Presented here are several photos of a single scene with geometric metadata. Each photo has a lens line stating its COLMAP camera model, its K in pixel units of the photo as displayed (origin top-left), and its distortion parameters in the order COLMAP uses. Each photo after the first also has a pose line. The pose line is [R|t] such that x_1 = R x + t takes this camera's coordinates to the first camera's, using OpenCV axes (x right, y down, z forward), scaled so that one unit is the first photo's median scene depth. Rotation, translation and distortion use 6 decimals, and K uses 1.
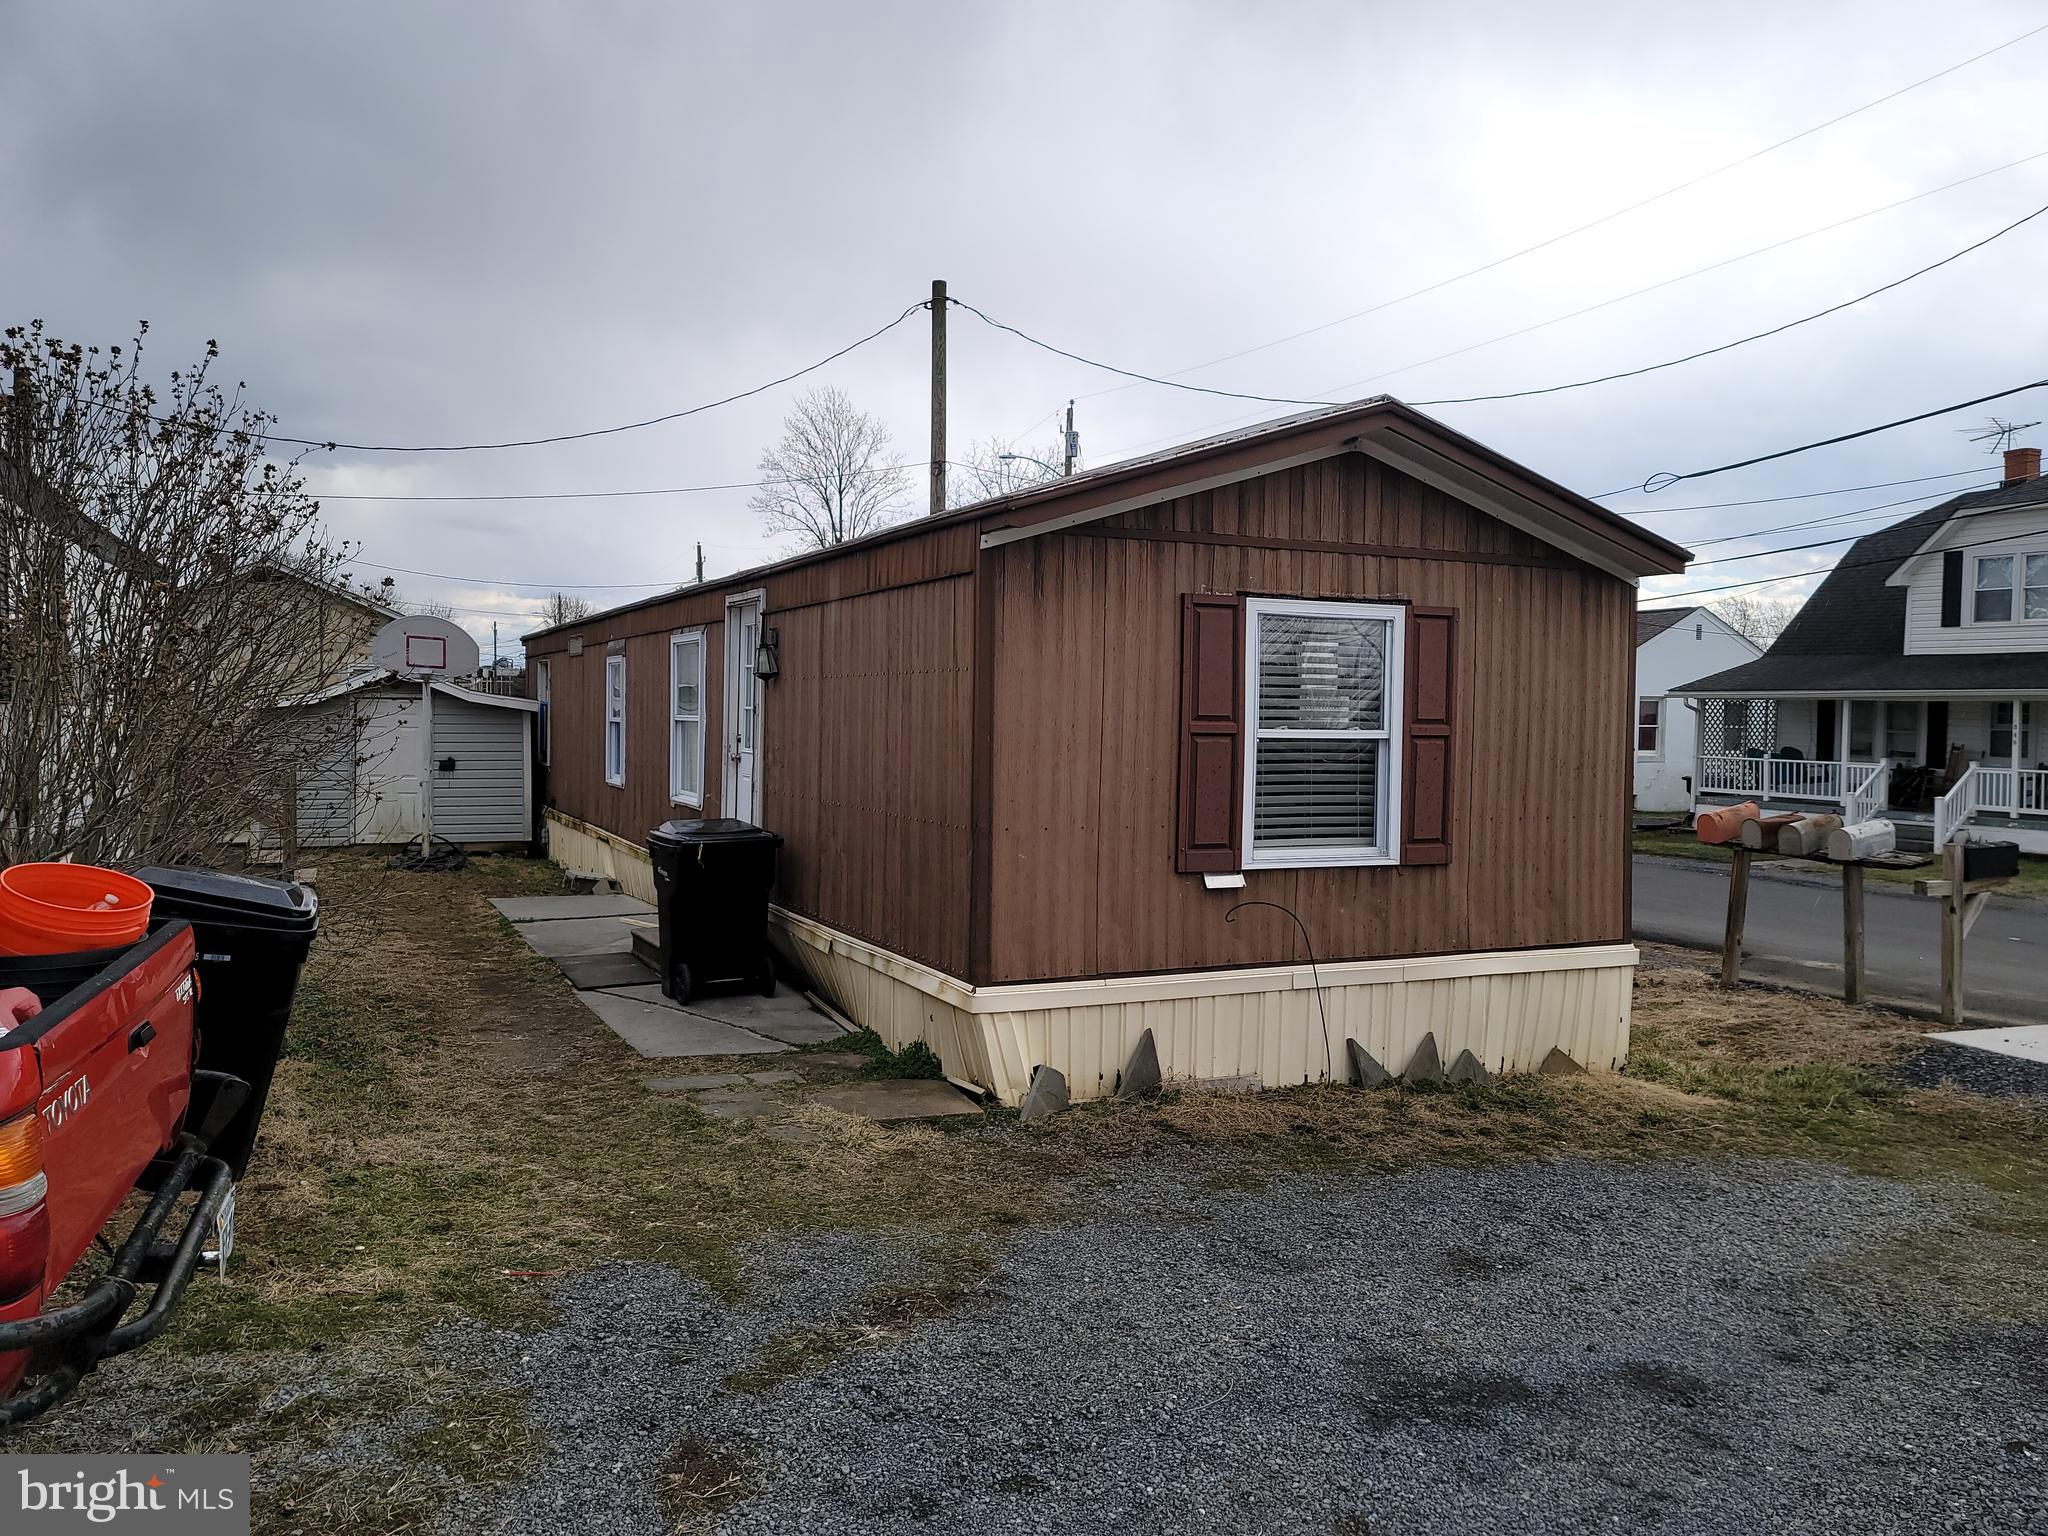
lens RADIAL K [[1503.4, 0, 1017.8], [0, 1503.4, 757.6], [0, 0, 1]] dist [0.051091, -0.010038]
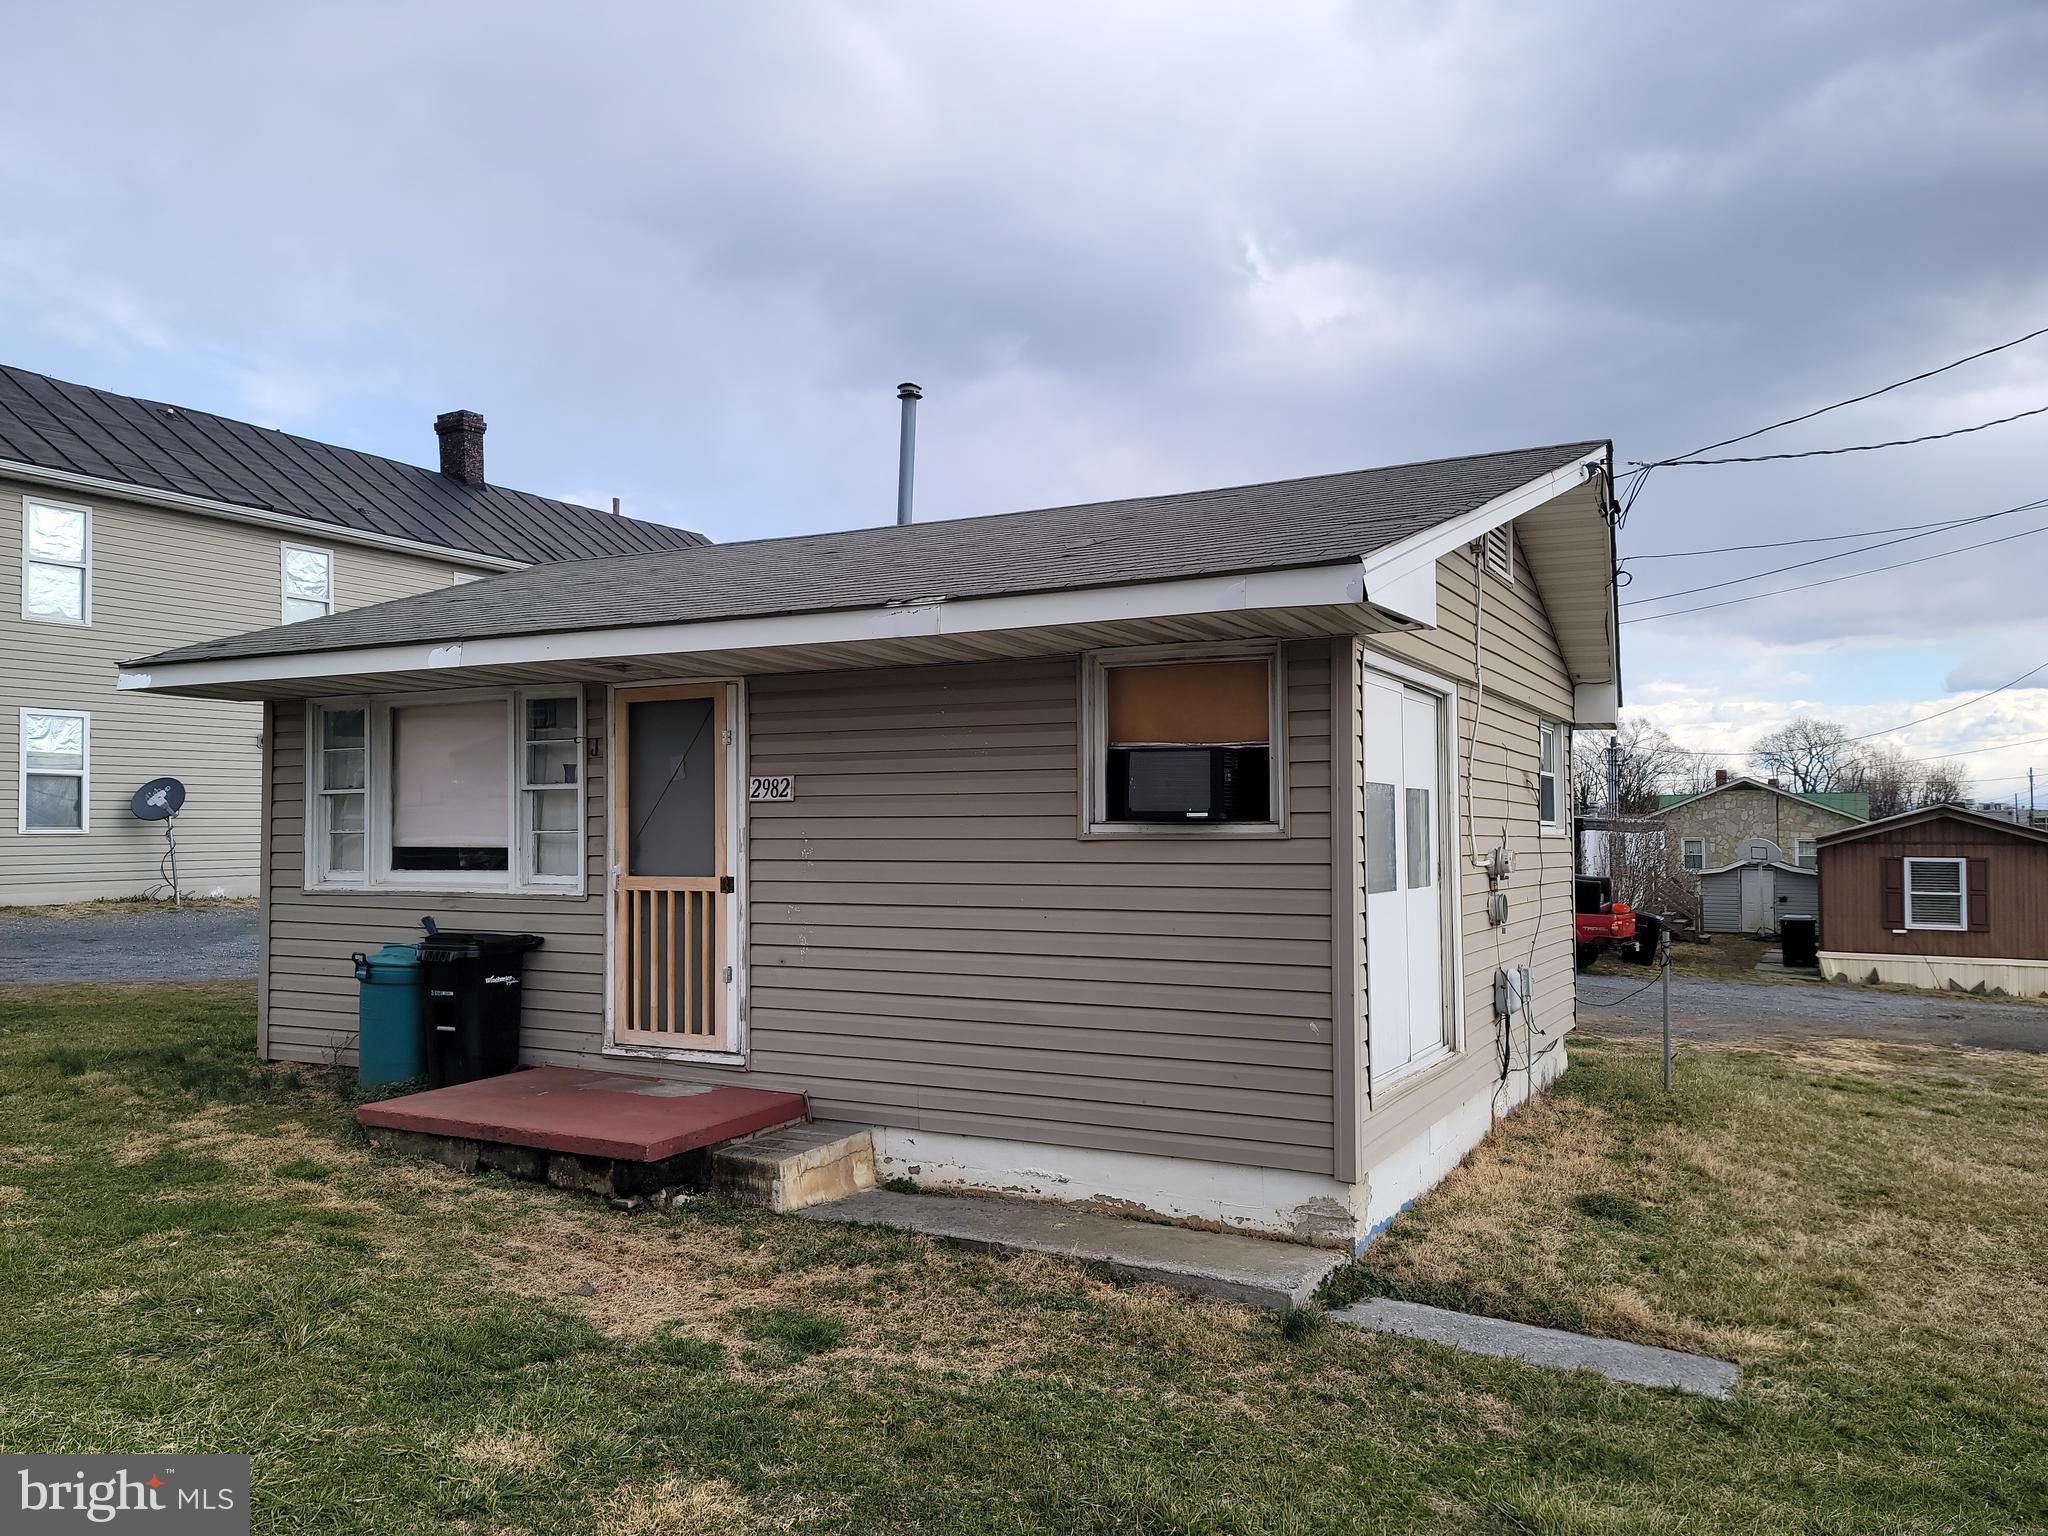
lens RADIAL K [[1503.4, 0, 1017.7], [0, 1503.4, 769.1], [0, 0, 1]] dist [0.051091, -0.010038]
pose [[0.582054, -0.050196, -0.811599, 1.911414], [-0.017723, 0.997073, -0.074377, -0.001078], [0.812957, 0.057676, 0.579460, -2.960017]]
